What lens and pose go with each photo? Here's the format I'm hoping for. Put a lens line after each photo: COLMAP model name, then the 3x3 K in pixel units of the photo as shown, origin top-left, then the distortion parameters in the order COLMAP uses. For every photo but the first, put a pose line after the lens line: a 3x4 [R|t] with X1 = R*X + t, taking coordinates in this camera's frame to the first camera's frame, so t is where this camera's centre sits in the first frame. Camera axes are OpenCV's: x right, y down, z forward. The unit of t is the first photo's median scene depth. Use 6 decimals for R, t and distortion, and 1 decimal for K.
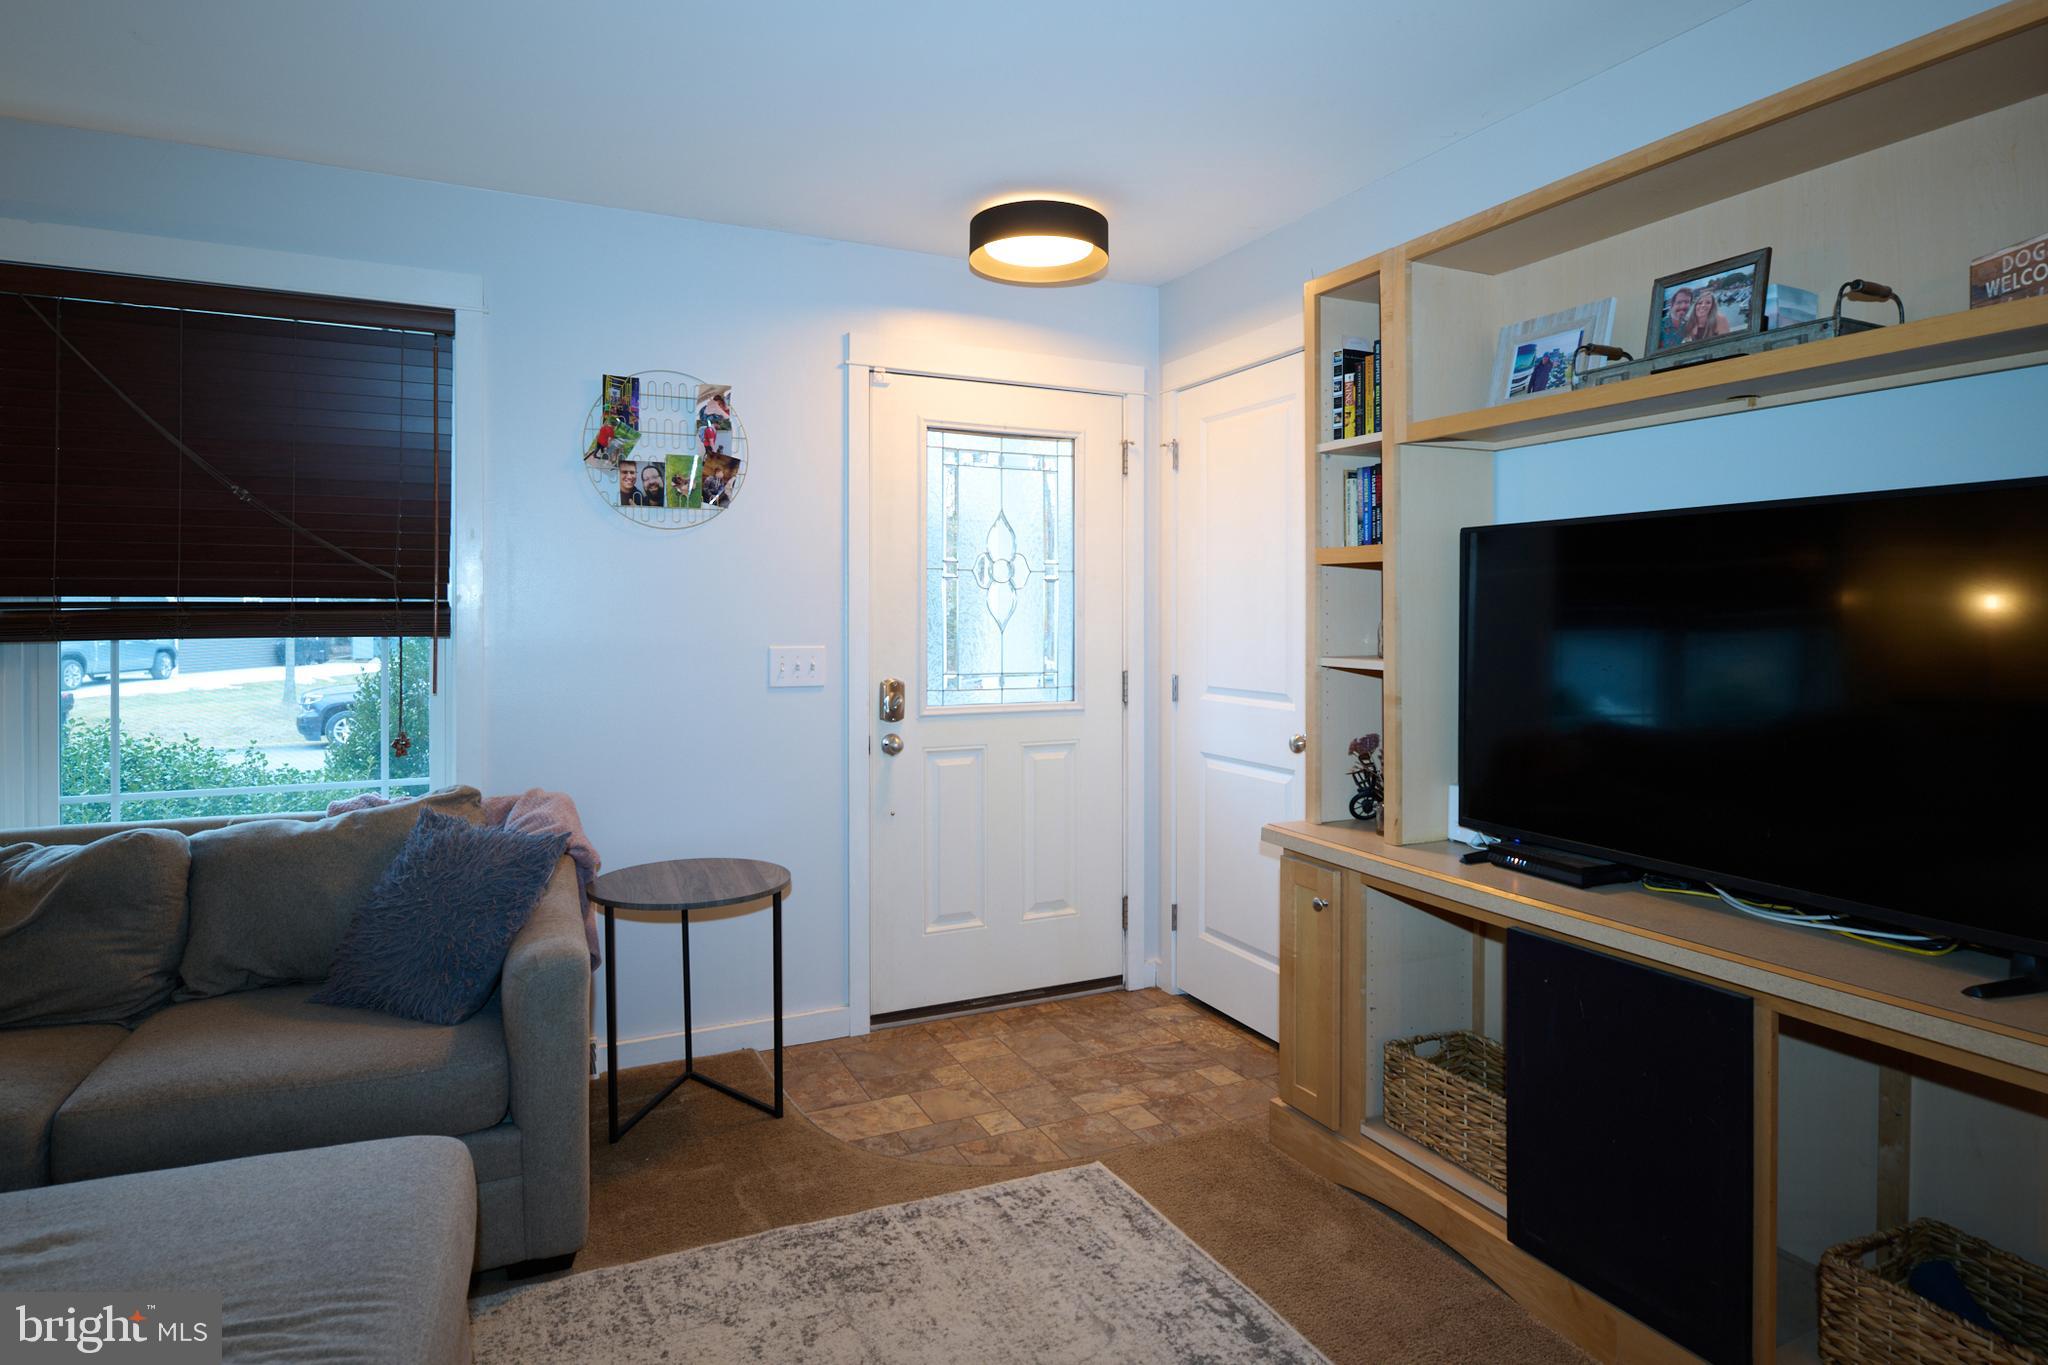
lens RADIAL K [[1122.1, 0, 1024.8], [0, 1122.1, 627.2], [0, 0, 1]] dist [-0.001277, -0.006703]
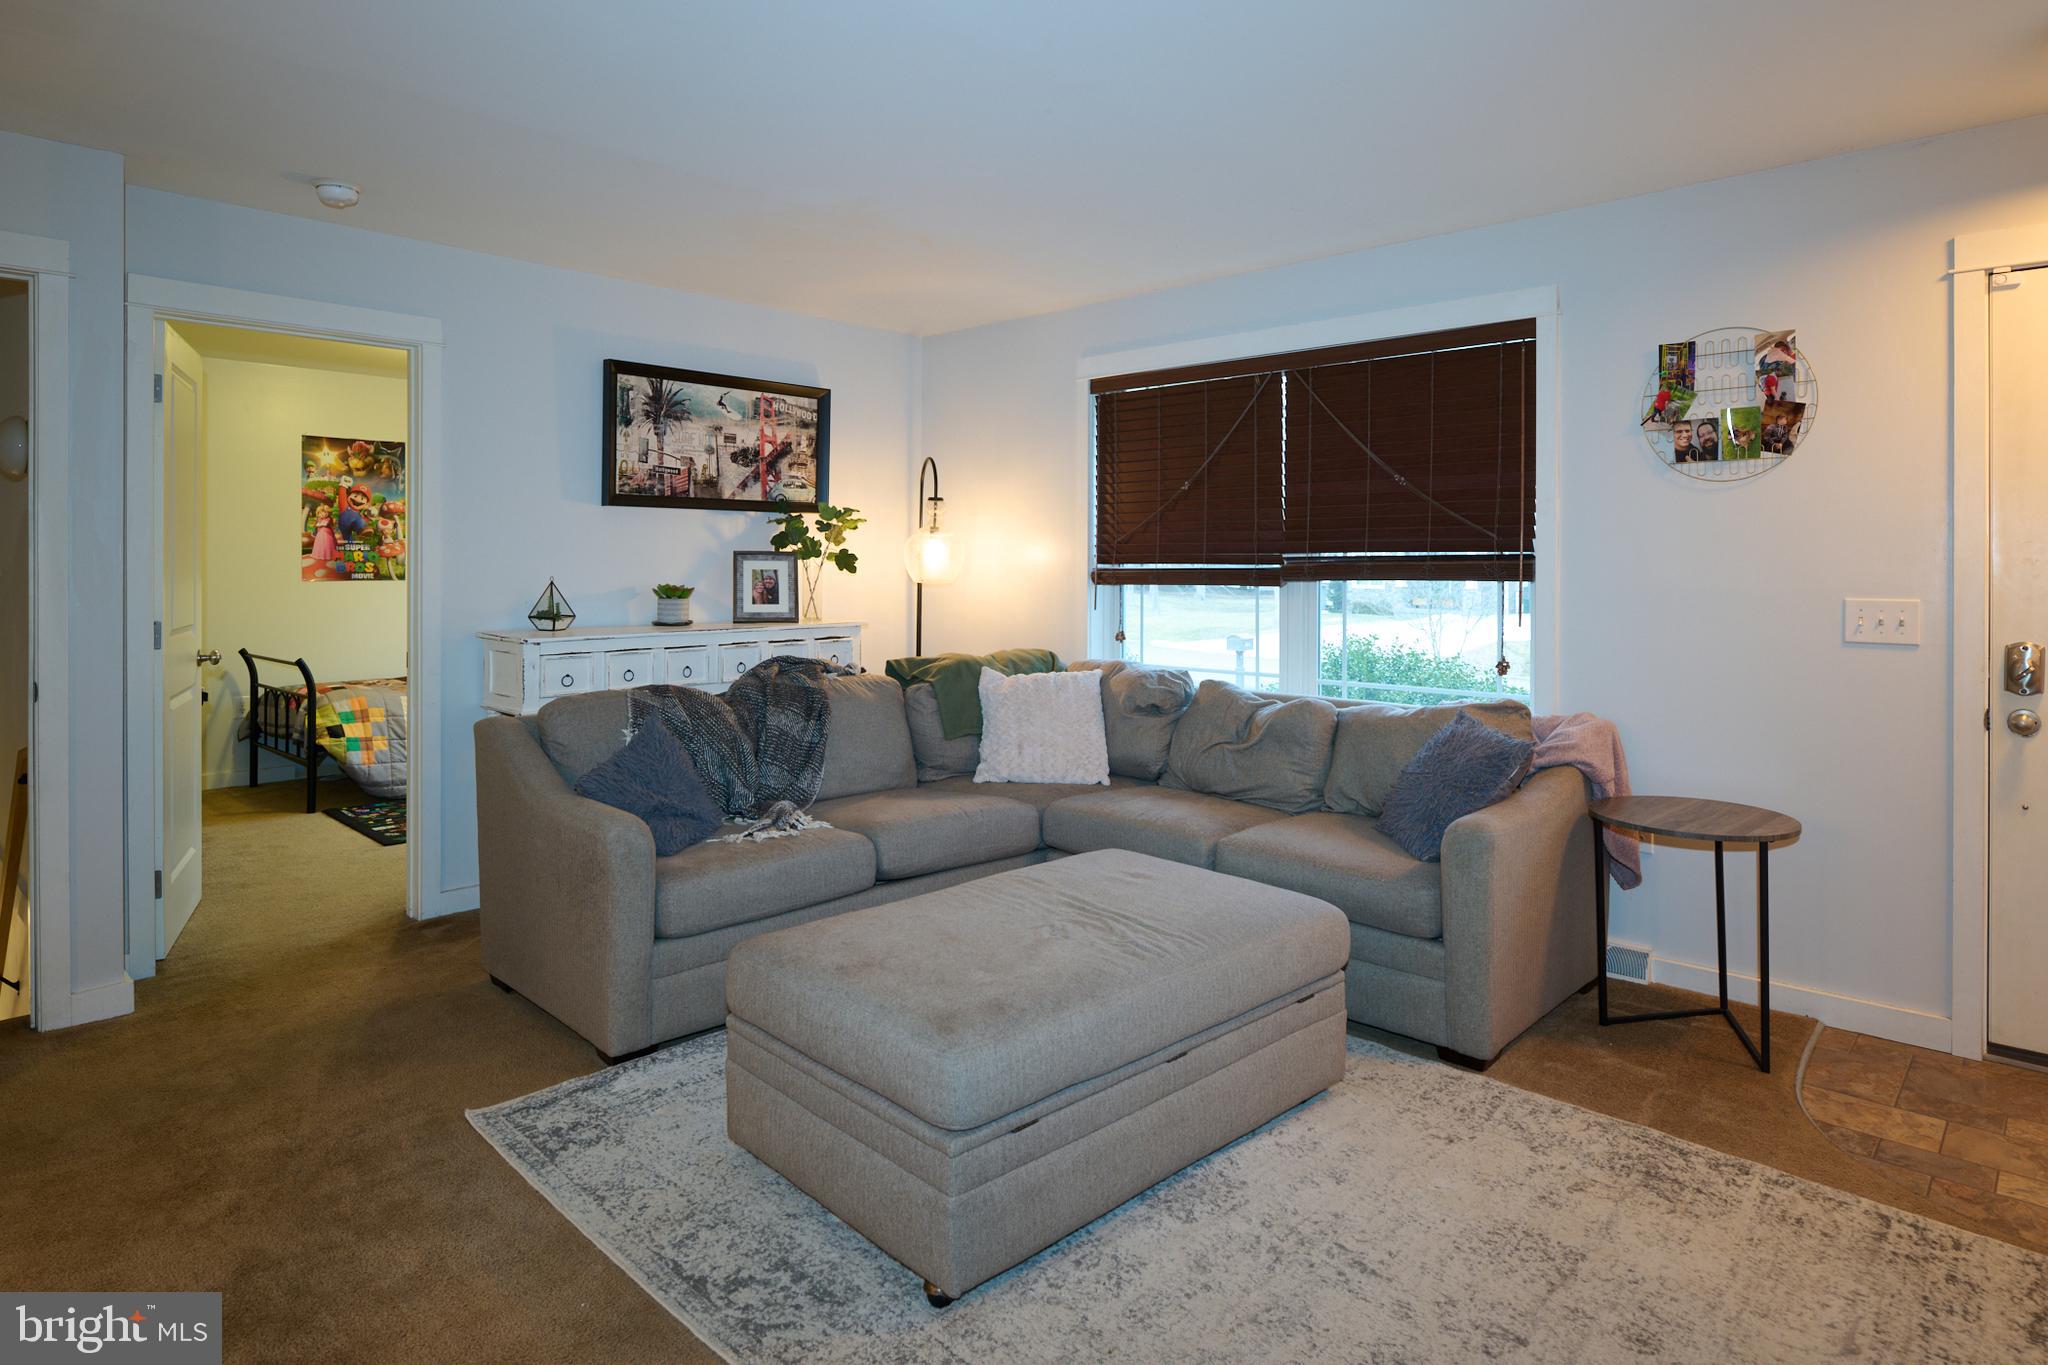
lens RADIAL K [[1122.1, 0, 1041.0], [0, 1122.1, 576.0], [0, 0, 1]] dist [-0.001277, -0.006703]
pose [[0.379185, 0.010287, -0.925264, 0.424870], [-0.011098, 0.999917, 0.006569, -0.000082], [0.925254, 0.007778, 0.379268, 0.028875]]
